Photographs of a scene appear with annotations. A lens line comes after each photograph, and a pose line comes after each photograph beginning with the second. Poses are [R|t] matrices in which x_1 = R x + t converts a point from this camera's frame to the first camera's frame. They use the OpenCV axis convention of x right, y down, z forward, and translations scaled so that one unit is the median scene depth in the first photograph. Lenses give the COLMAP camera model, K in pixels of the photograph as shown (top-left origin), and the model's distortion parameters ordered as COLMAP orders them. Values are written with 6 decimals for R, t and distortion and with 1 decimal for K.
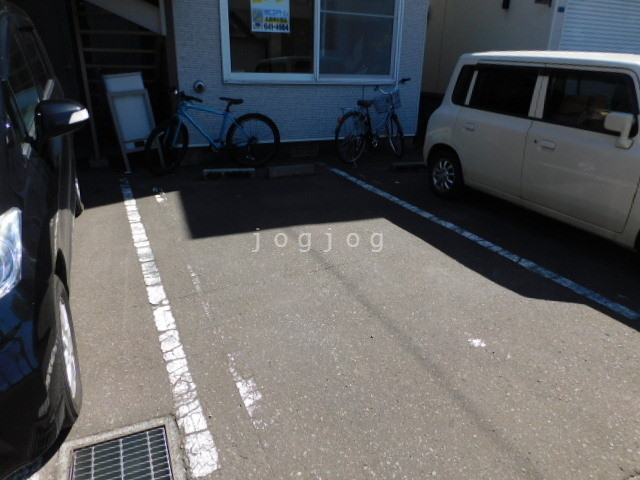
lens RADIAL K [[454.8, 0, 320.0], [0, 454.8, 240.0], [0, 0, 1]] dist [-0.003044, -0.002626]
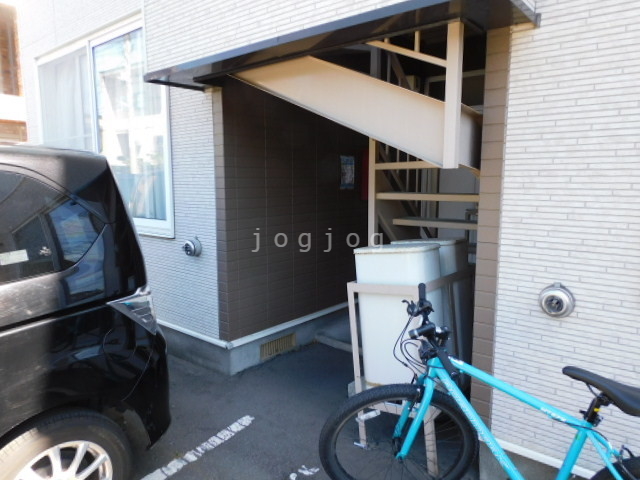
lens RADIAL K [[454.8, 0, 320.0], [0, 454.8, 240.0], [0, 0, 1]] dist [-0.003044, -0.002626]
pose [[0.409776, 0.094449, -0.907284, -0.035784], [-0.319825, 0.946362, -0.045933, -0.313086], [0.854281, 0.308995, 0.418003, 0.703355]]
